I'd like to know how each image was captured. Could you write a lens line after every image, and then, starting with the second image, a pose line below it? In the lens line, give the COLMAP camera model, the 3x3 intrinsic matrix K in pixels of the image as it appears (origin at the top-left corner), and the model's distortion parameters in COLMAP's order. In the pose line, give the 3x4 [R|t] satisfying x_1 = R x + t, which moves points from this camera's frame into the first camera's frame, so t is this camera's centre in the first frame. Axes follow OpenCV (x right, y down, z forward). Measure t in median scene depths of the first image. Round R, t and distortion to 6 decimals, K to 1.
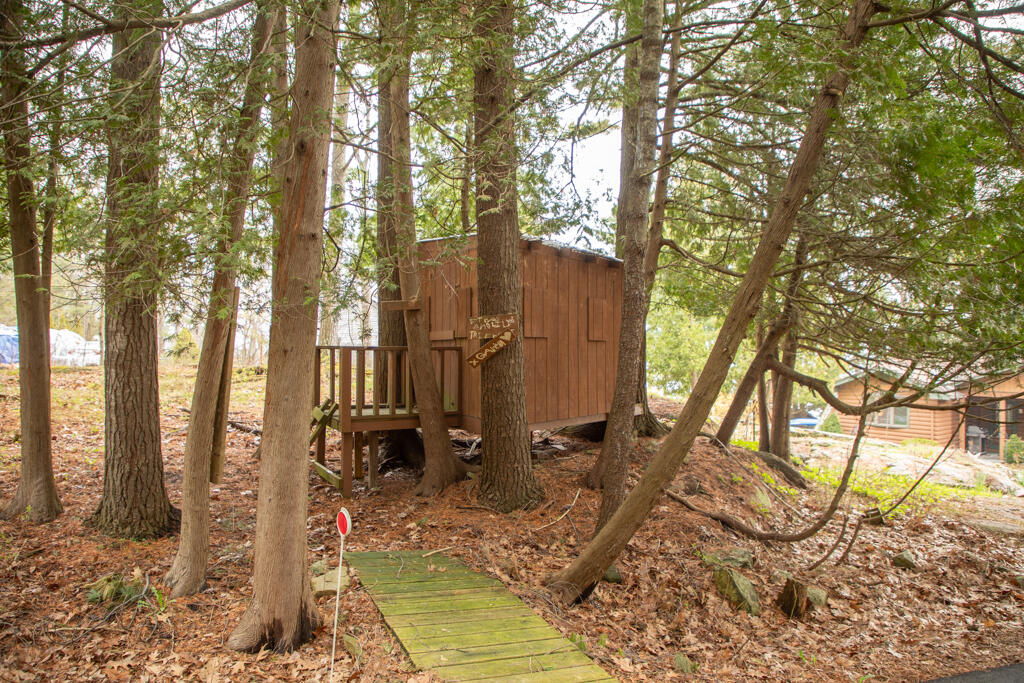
lens RADIAL K [[689.0, 0, 505.3], [0, 689.0, 348.9], [0, 0, 1]] dist [-0.065248, 0.024010]
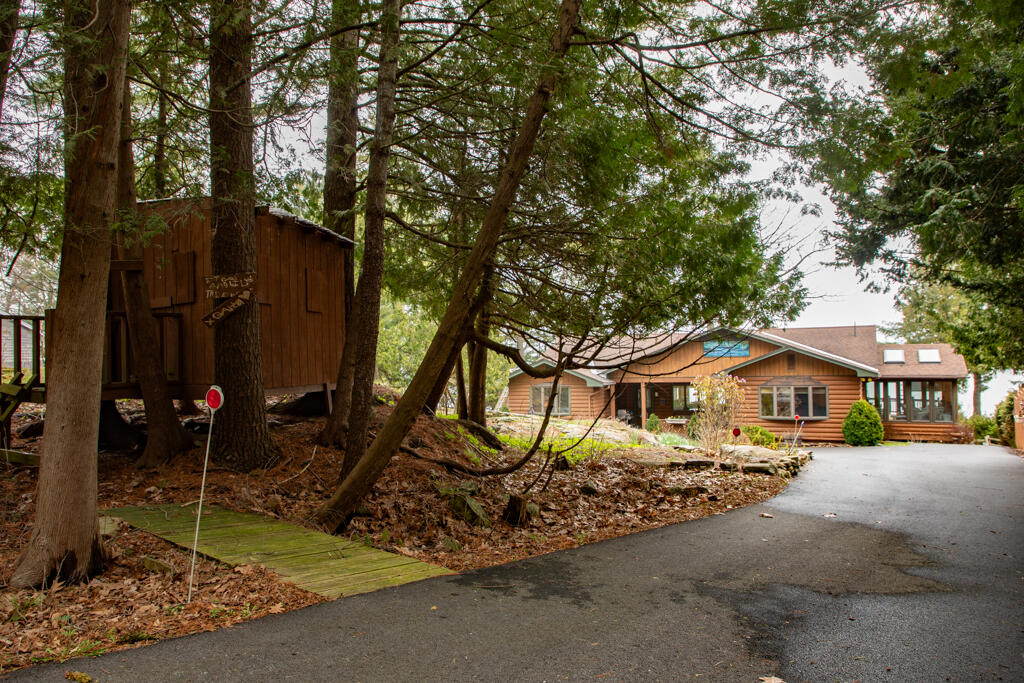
lens RADIAL K [[741.6, 0, 506.3], [0, 741.6, 340.9], [0, 0, 1]] dist [-0.056000, 0.009917]
pose [[0.894525, -0.016185, 0.446724, -0.134003], [0.025527, 0.999563, -0.014899, 0.071950], [-0.446288, 0.024731, 0.894548, -0.132186]]
